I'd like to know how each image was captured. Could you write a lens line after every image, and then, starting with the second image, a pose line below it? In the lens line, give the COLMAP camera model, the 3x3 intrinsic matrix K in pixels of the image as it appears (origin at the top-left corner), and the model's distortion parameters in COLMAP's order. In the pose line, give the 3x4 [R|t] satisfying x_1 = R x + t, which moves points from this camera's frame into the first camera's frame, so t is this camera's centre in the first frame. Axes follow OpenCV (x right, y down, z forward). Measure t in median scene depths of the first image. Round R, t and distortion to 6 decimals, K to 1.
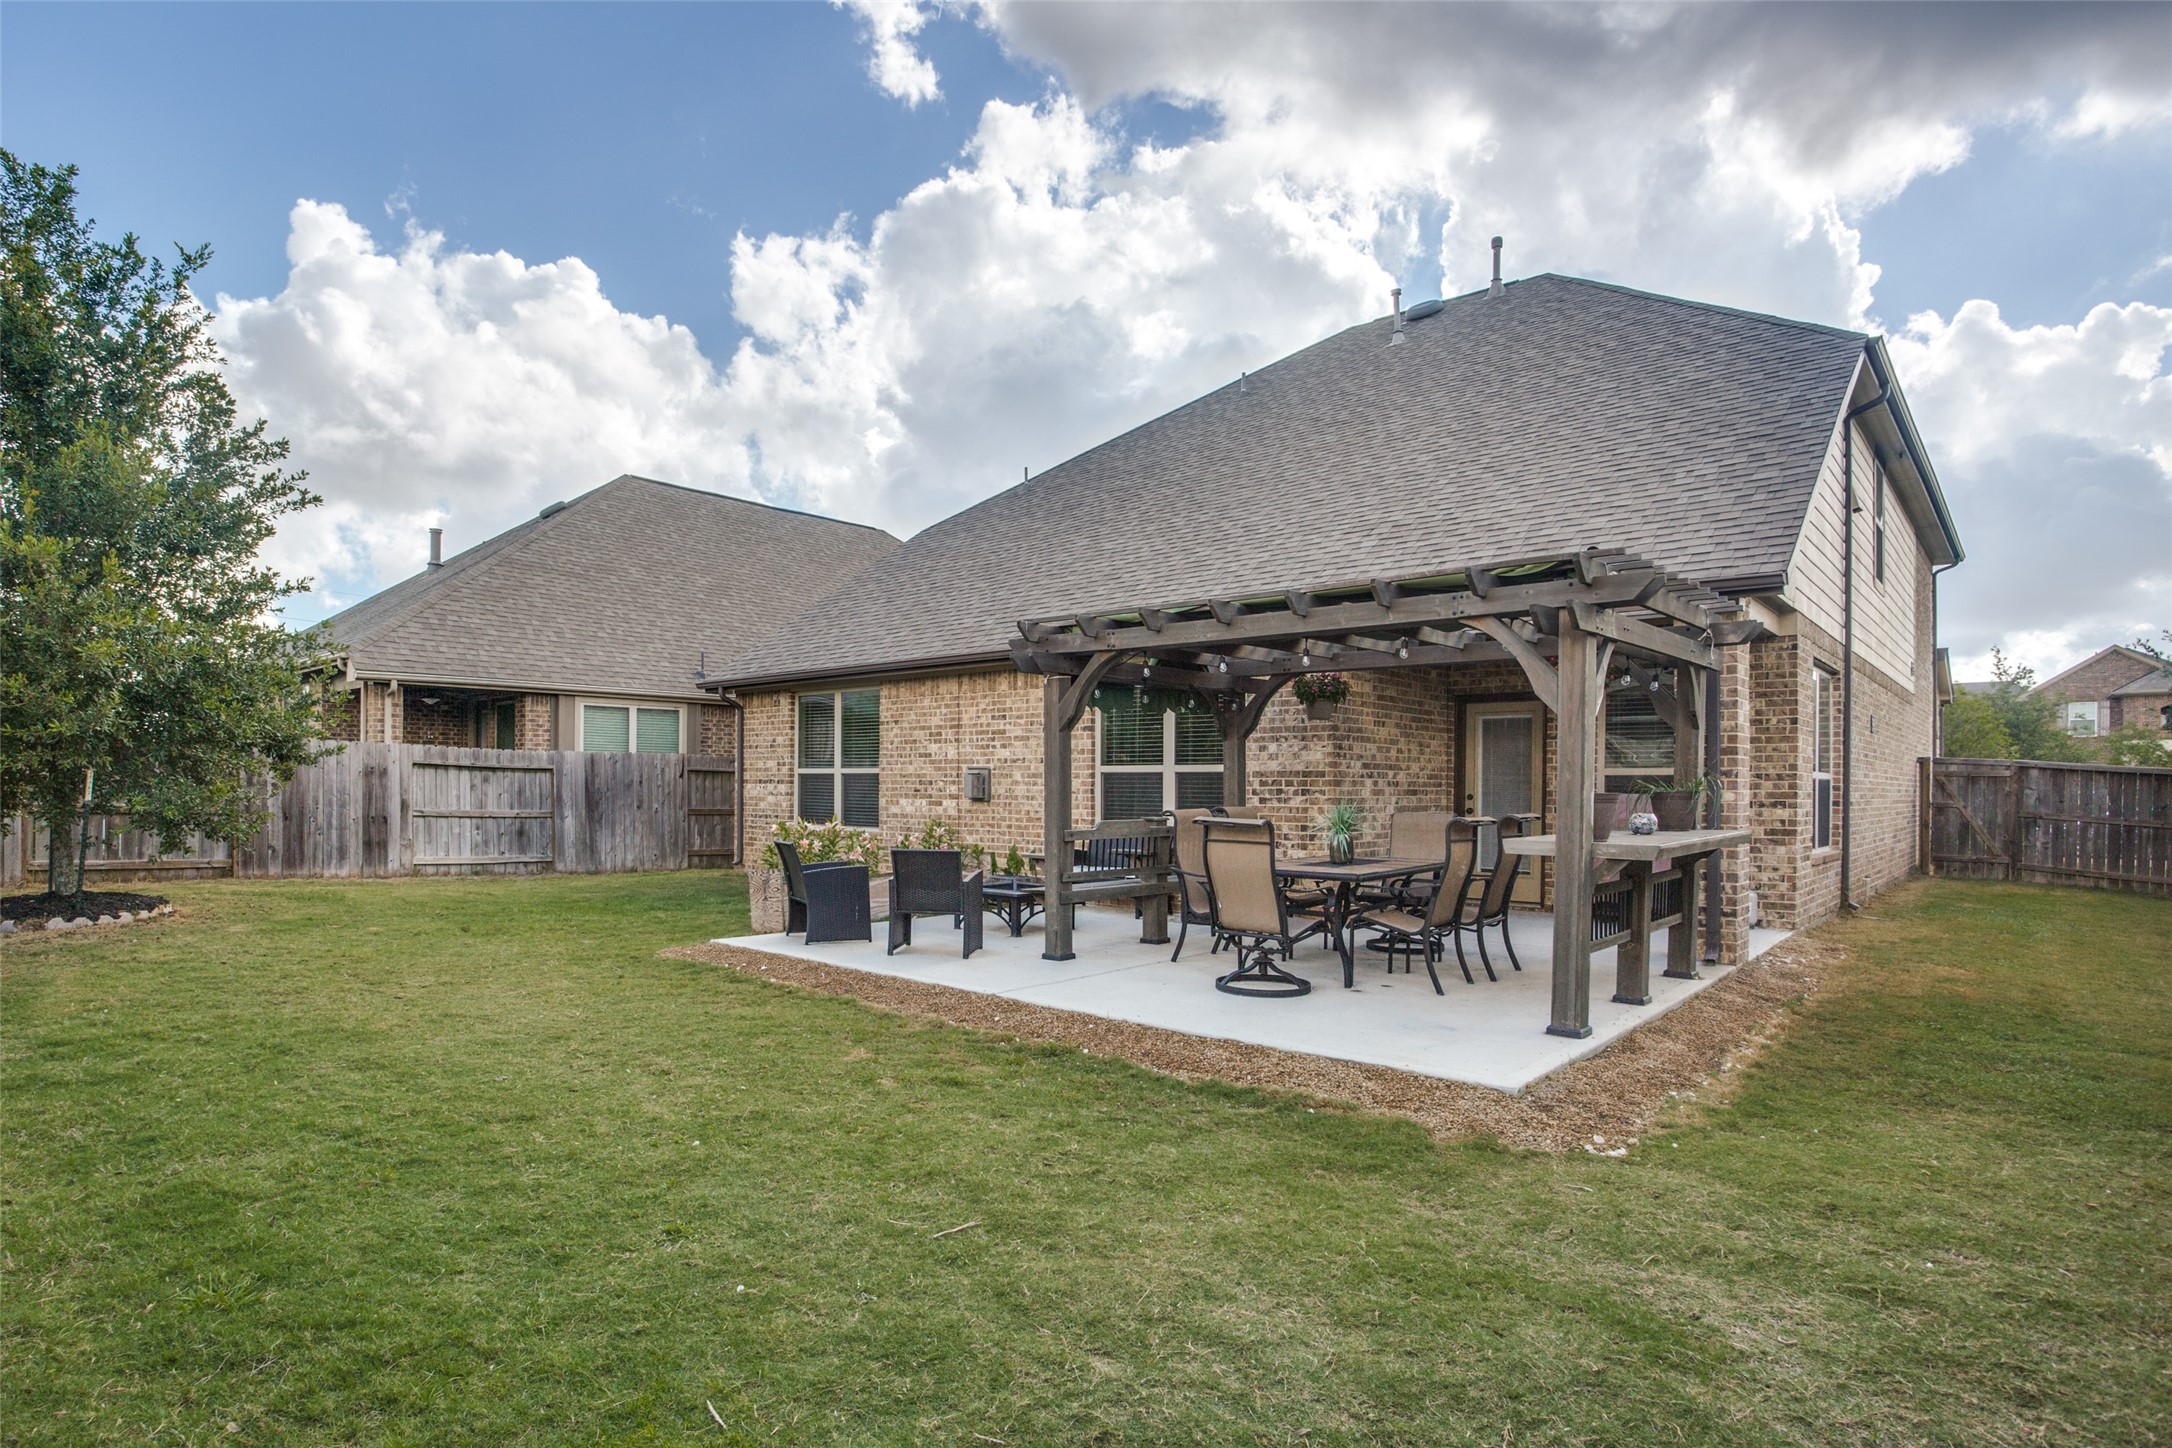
lens RADIAL K [[1139.6, 0, 1086.0], [0, 1139.6, 800.8], [0, 0, 1]] dist [-0.001711, -0.000013]
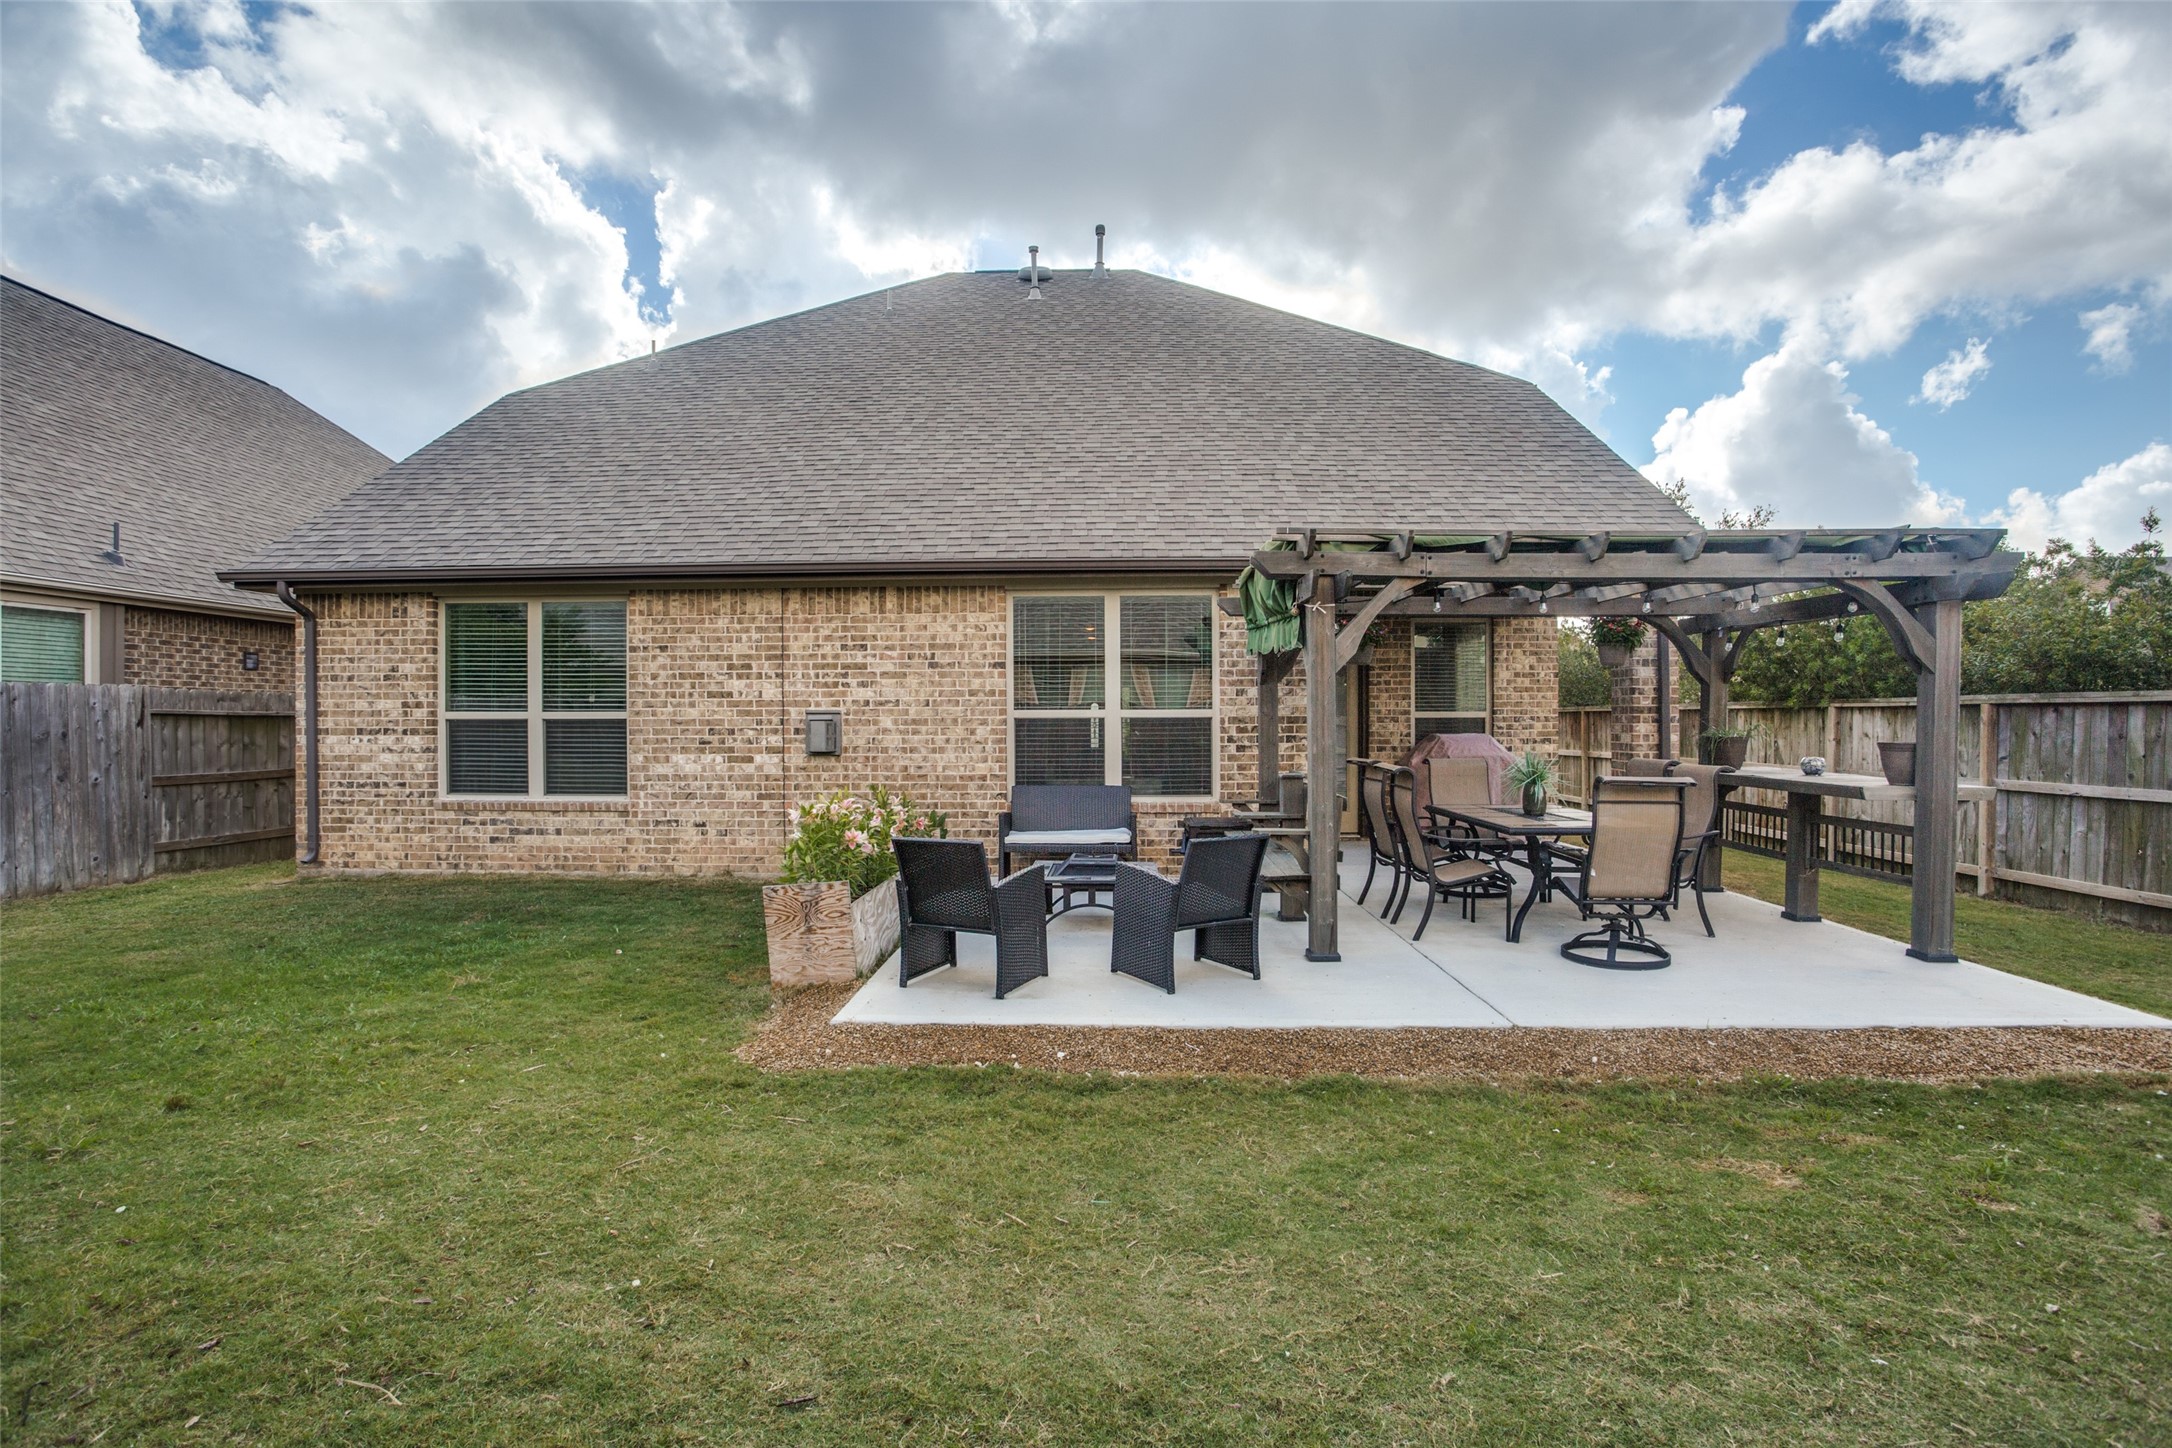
lens RADIAL K [[1005.2, 0, 1086.0], [0, 1005.2, 724.0], [0, 0, 1]] dist [-0.012297, 0.000410]
pose [[0.785776, -0.014039, 0.618352, -0.345537], [0.014808, 0.999883, 0.003884, -0.019237], [-0.618334, 0.006104, 0.785892, 0.330034]]
